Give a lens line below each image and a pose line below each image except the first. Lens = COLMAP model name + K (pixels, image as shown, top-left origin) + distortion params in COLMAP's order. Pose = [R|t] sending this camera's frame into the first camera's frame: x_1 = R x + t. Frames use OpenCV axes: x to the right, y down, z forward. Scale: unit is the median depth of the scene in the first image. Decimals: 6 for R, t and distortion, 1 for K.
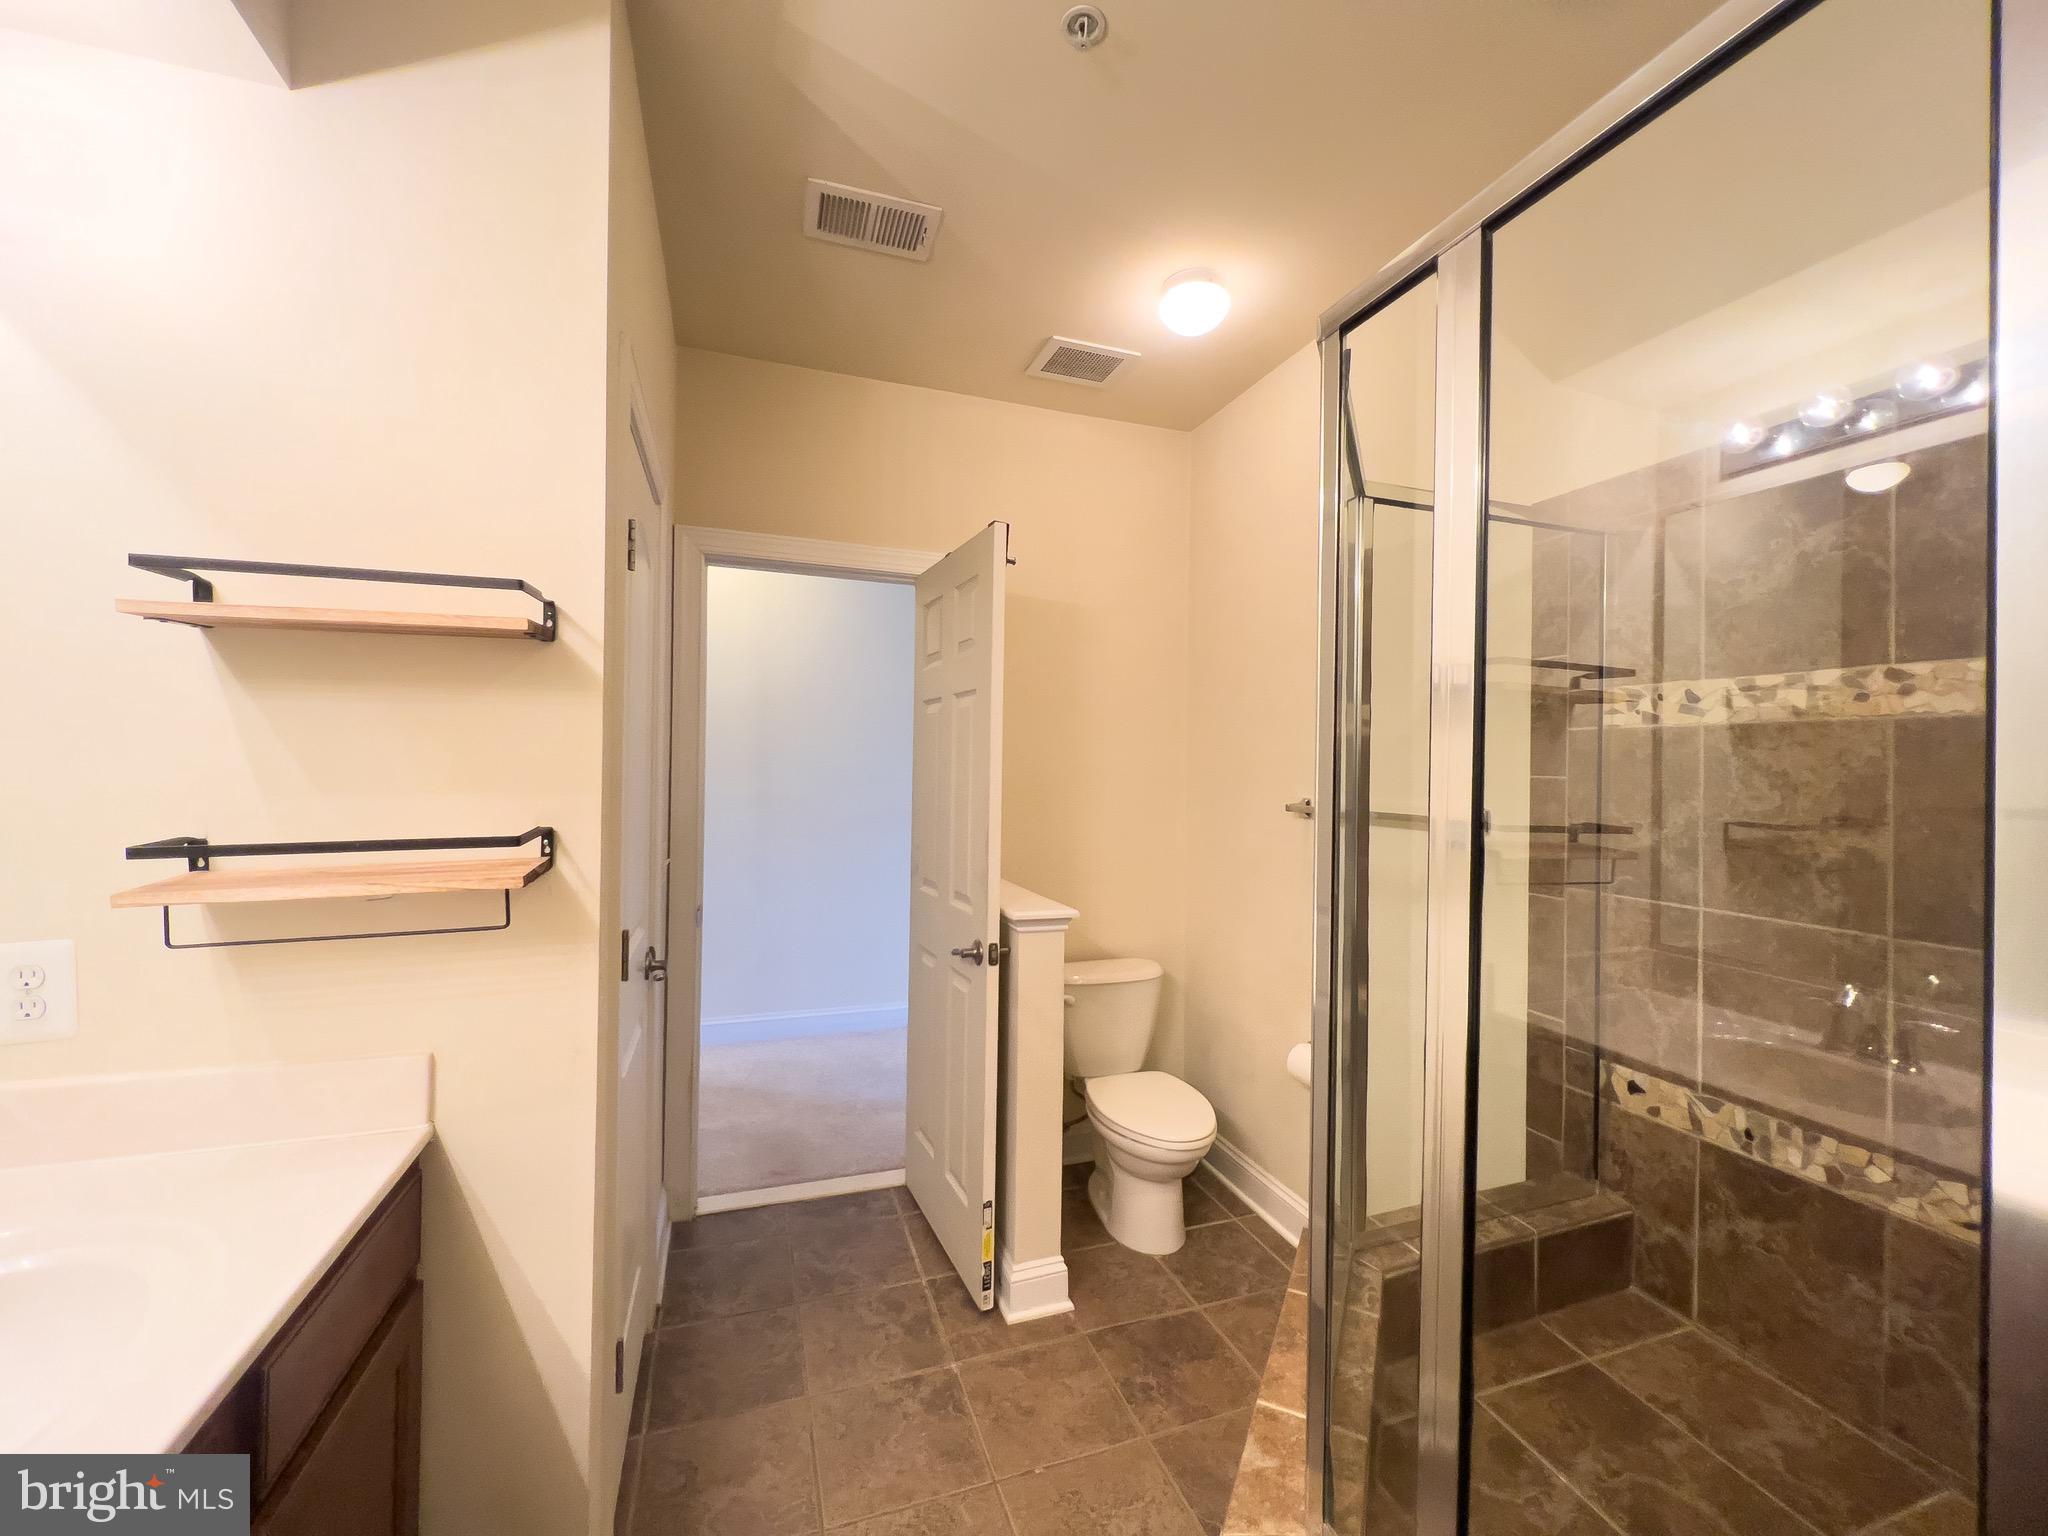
lens RADIAL K [[821.0, 0, 1027.8], [0, 821.0, 763.6], [0, 0, 1]] dist [-0.003175, 0.000252]
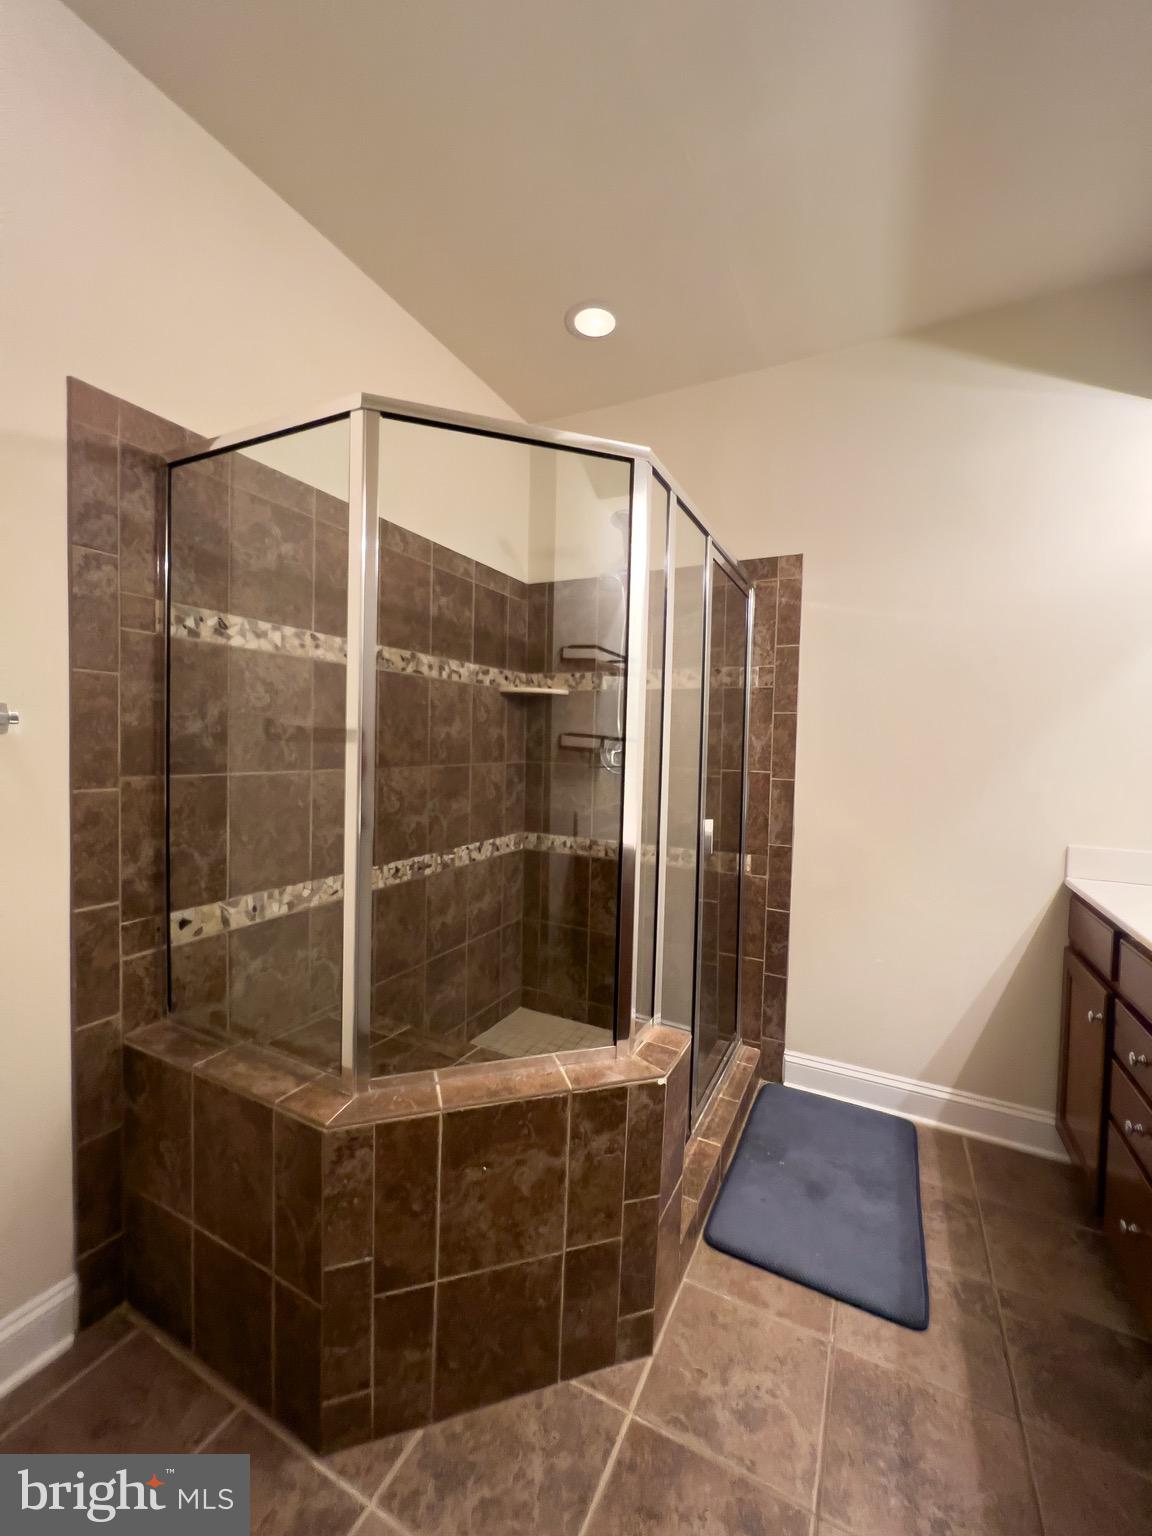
lens RADIAL K [[615.8, 0, 574.3], [0, 615.8, 766.0], [0, 0, 1]] dist [-0.003175, 0.000252]
pose [[-0.698469, -0.060182, 0.713106, -0.414107], [-0.037035, 0.998162, 0.047964, 0.097333], [-0.714682, 0.007092, -0.699414, 1.451819]]
